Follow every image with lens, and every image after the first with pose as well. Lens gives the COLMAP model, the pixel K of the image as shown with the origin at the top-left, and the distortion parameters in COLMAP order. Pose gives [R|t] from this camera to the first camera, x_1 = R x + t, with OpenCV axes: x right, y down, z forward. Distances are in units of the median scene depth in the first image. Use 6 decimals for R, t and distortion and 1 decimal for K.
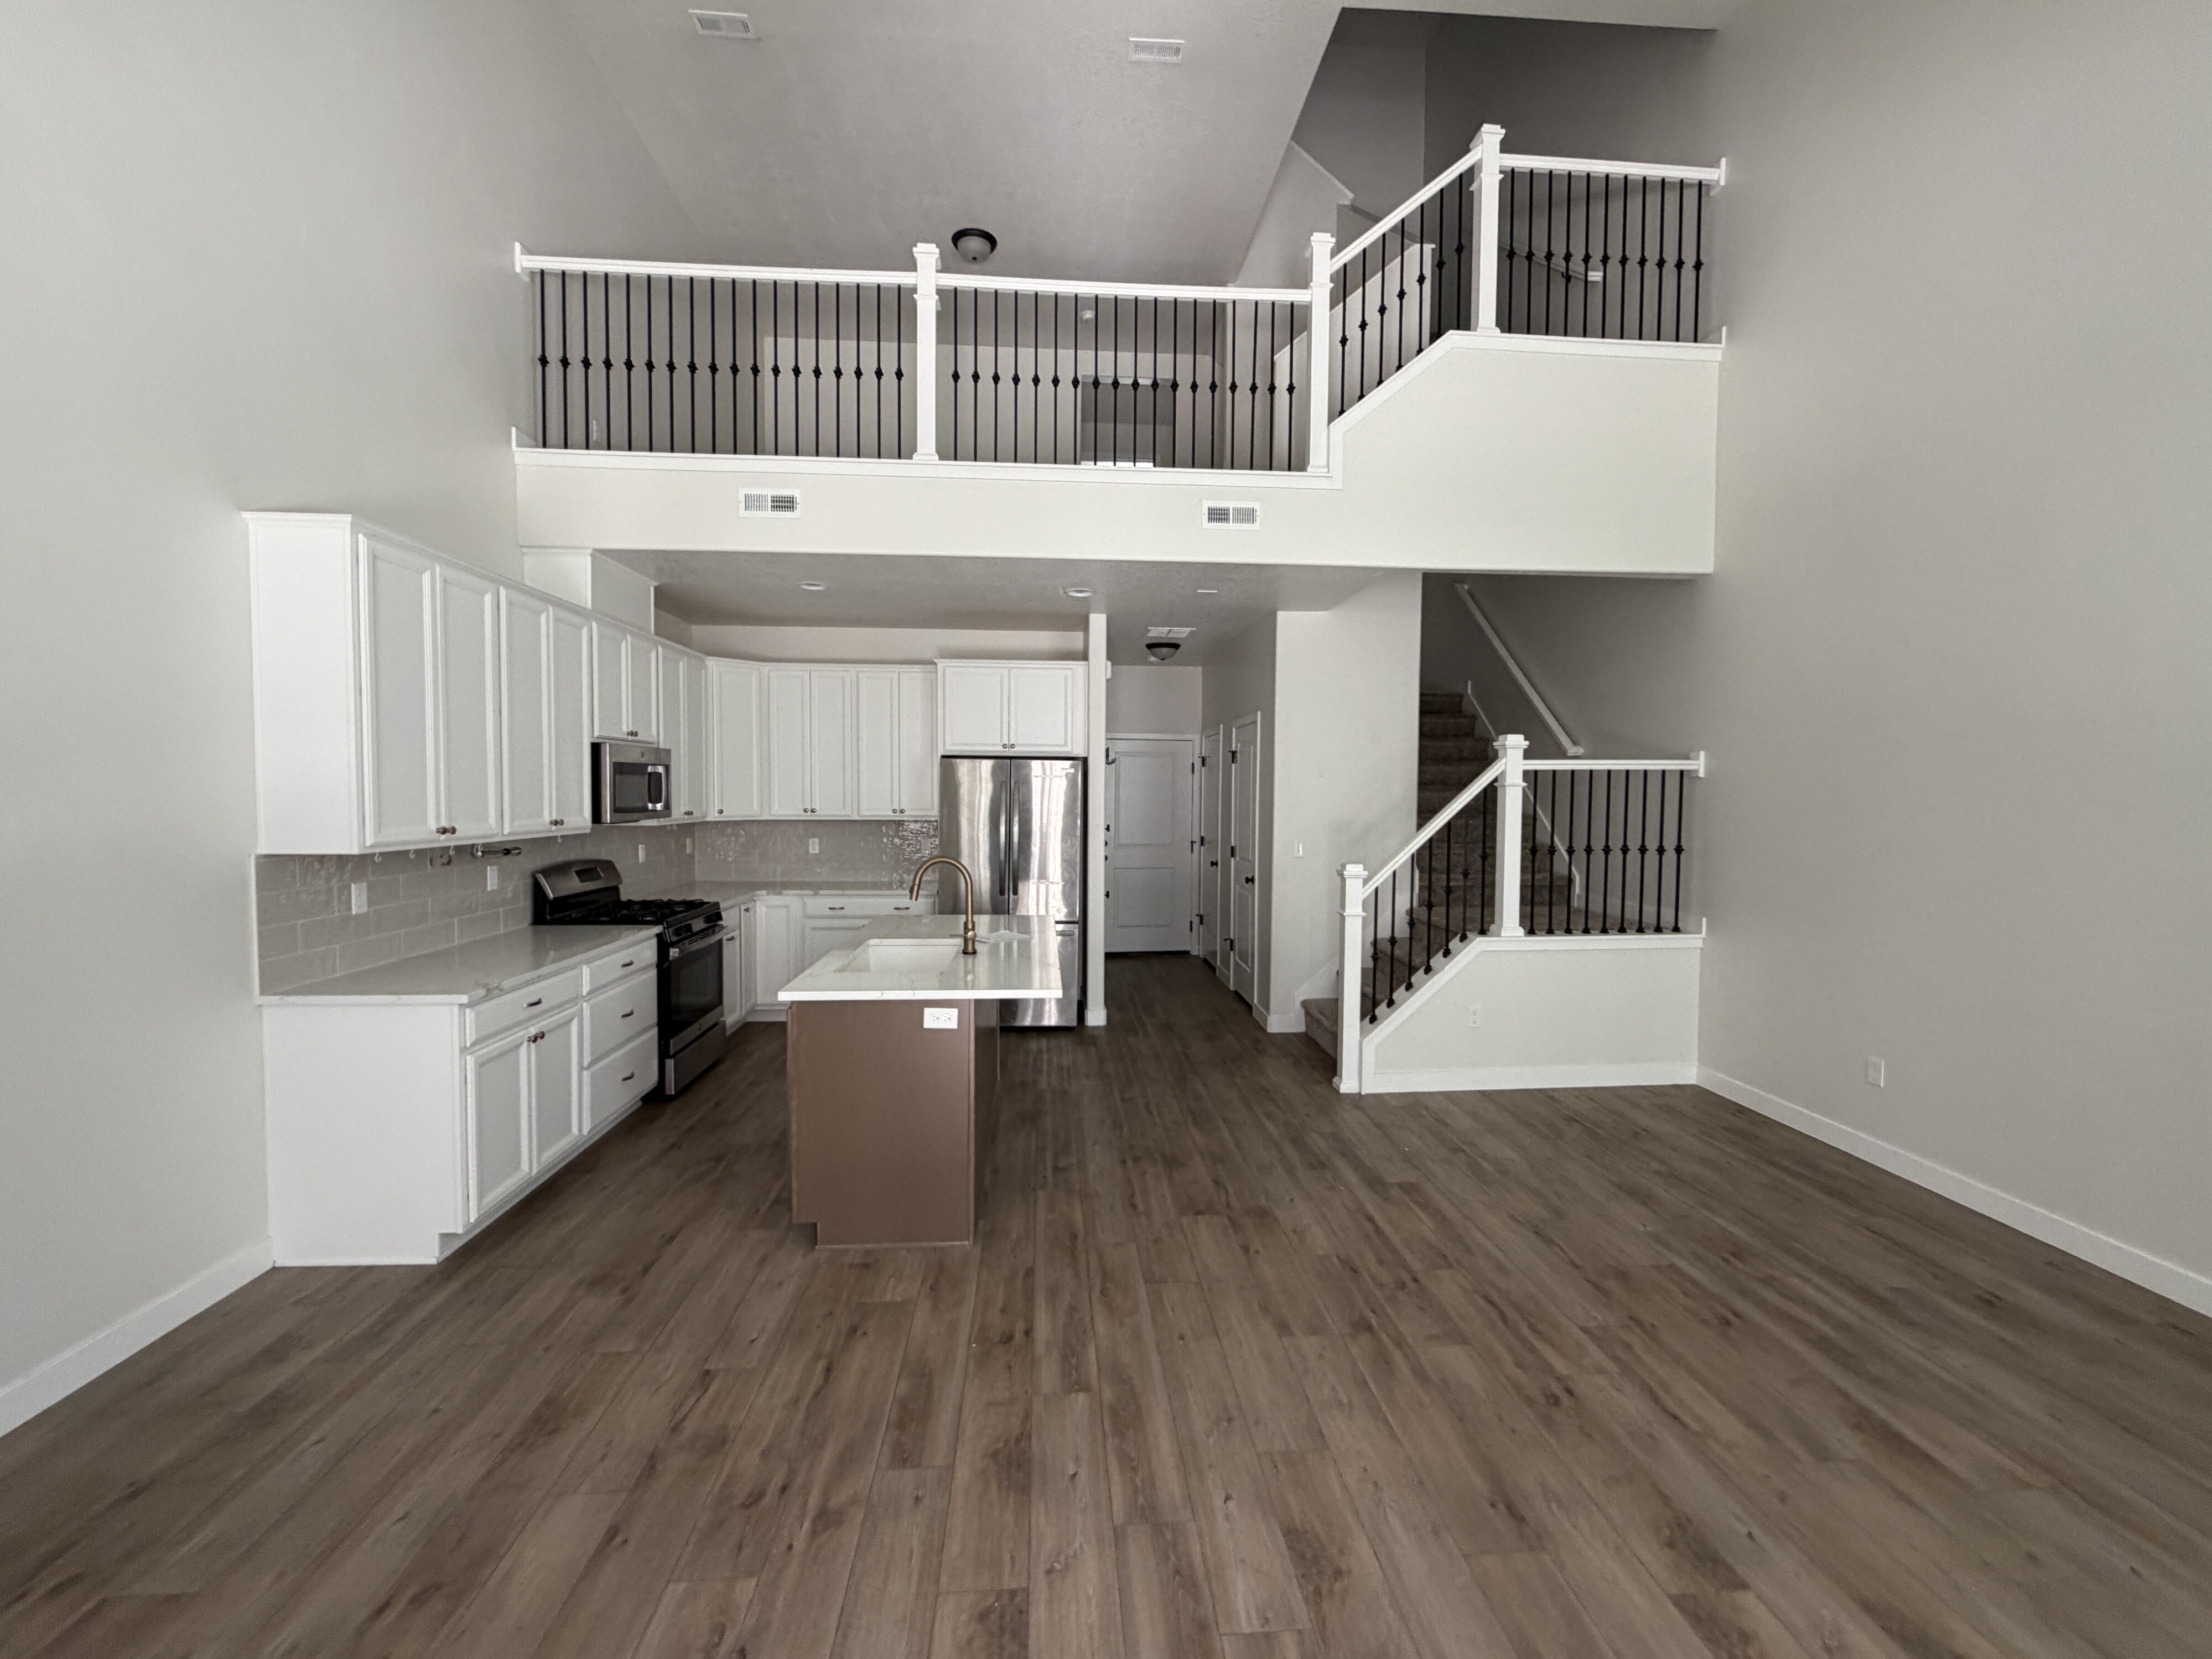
lens RADIAL K [[907.6, 0, 1104.9], [0, 907.6, 822.6], [0, 0, 1]] dist [0.001148, -0.000177]
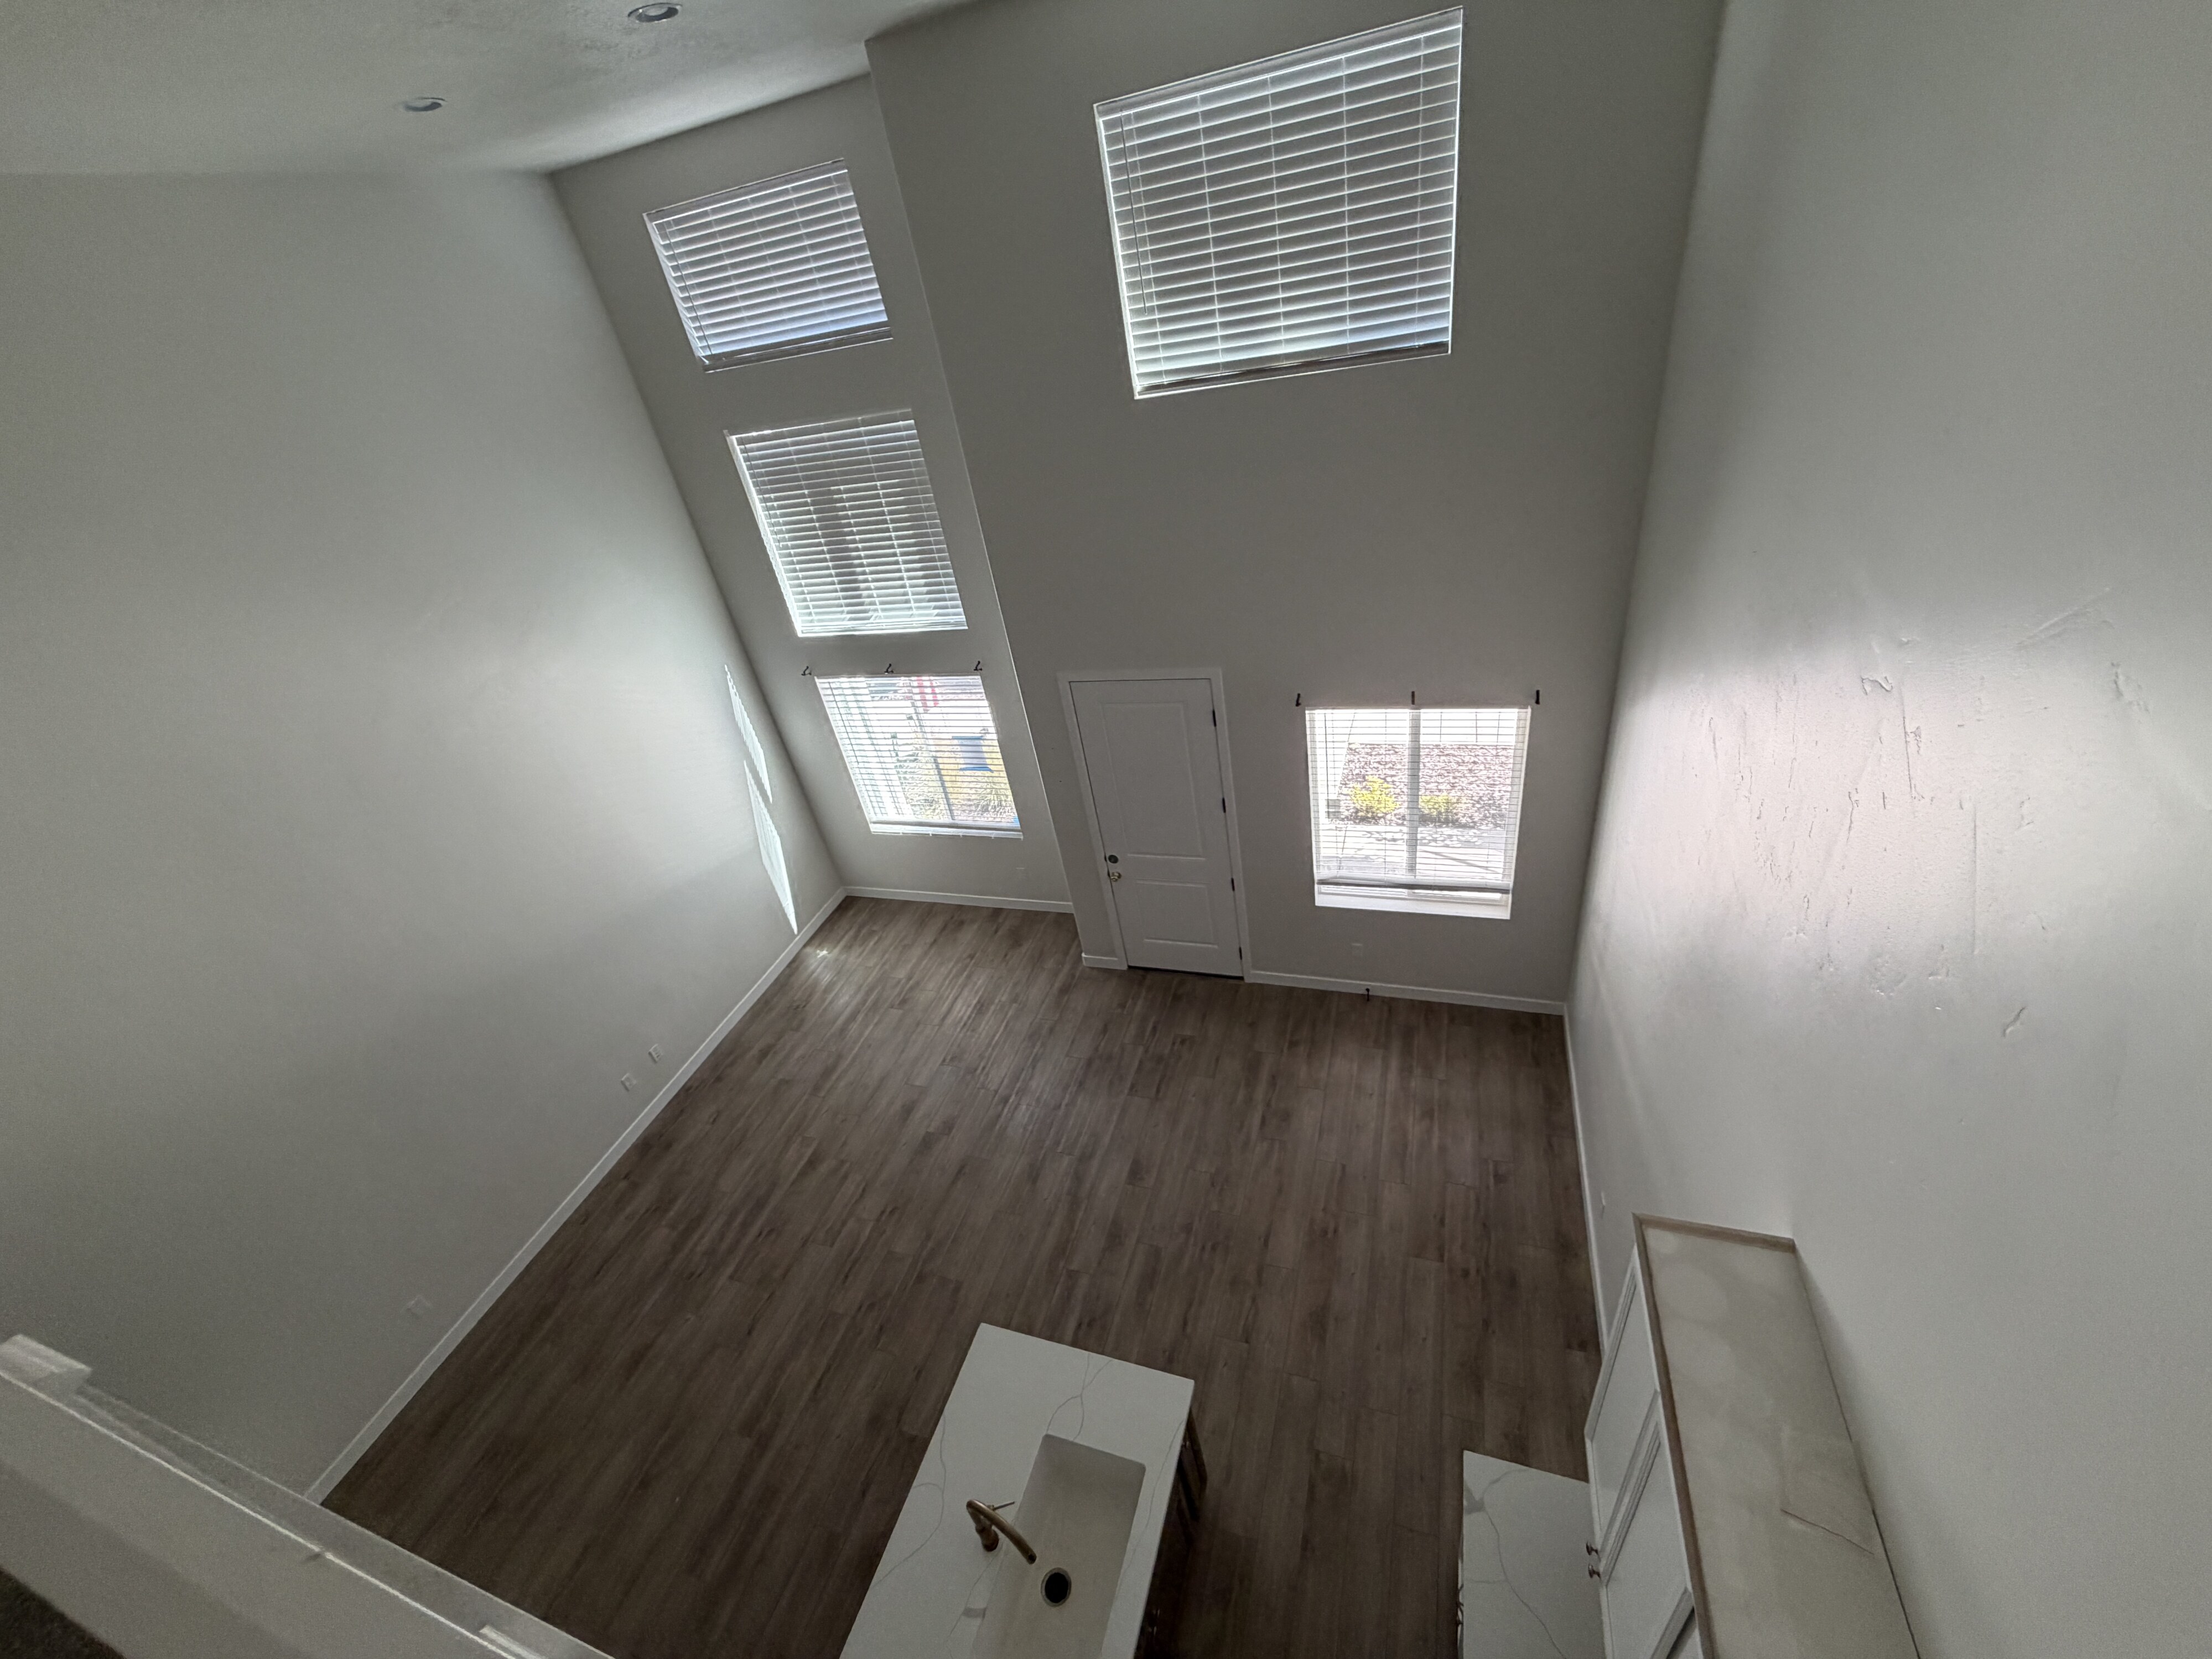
lens RADIAL K [[887.7, 0, 1111.3], [0, 887.7, 832.5], [0, 0, 1]] dist [0.000090, -0.000028]
pose [[-0.916172, -0.086330, 0.391377, -0.537000], [0.168159, 0.803611, 0.570905, -0.877323], [-0.363801, 0.588861, -0.721728, 1.200670]]
